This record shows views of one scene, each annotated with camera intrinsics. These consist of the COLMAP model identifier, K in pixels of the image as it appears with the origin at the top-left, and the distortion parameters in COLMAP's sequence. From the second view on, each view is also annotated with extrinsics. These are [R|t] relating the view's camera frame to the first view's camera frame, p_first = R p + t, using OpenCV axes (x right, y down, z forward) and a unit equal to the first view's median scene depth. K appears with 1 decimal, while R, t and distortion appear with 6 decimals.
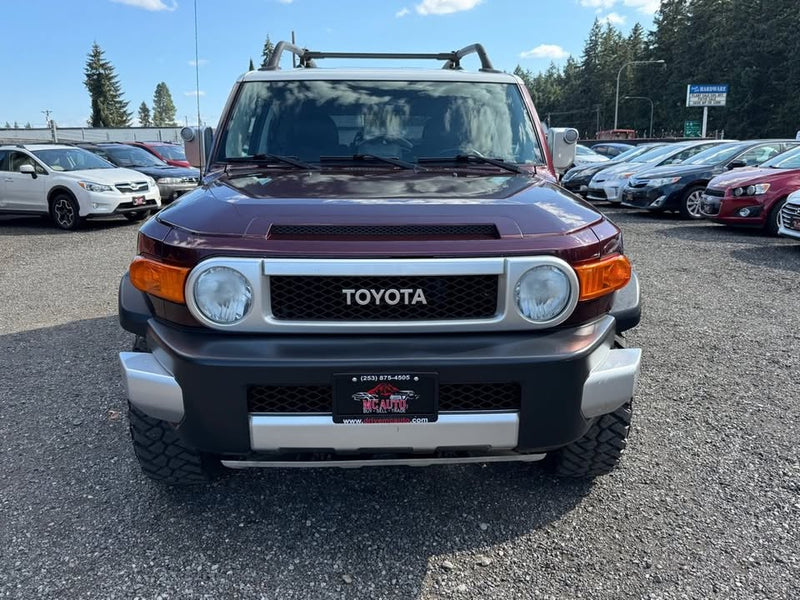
lens RADIAL K [[660.1, 0, 400.0], [0, 660.1, 300.0], [0, 0, 1]] dist [0.035996, -0.060305]
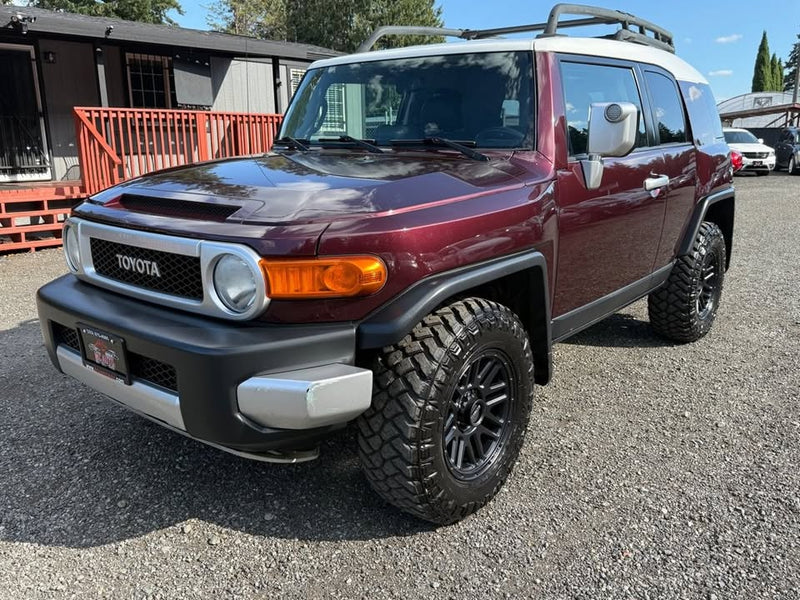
lens RADIAL K [[659.6, 0, 400.6], [0, 659.6, 311.7], [0, 0, 1]] dist [-0.000436, -0.008979]
pose [[0.755867, 0.171802, -0.631782, 1.010840], [-0.145288, 0.984913, 0.094006, -0.094899], [0.638401, 0.020734, 0.769424, 0.438174]]
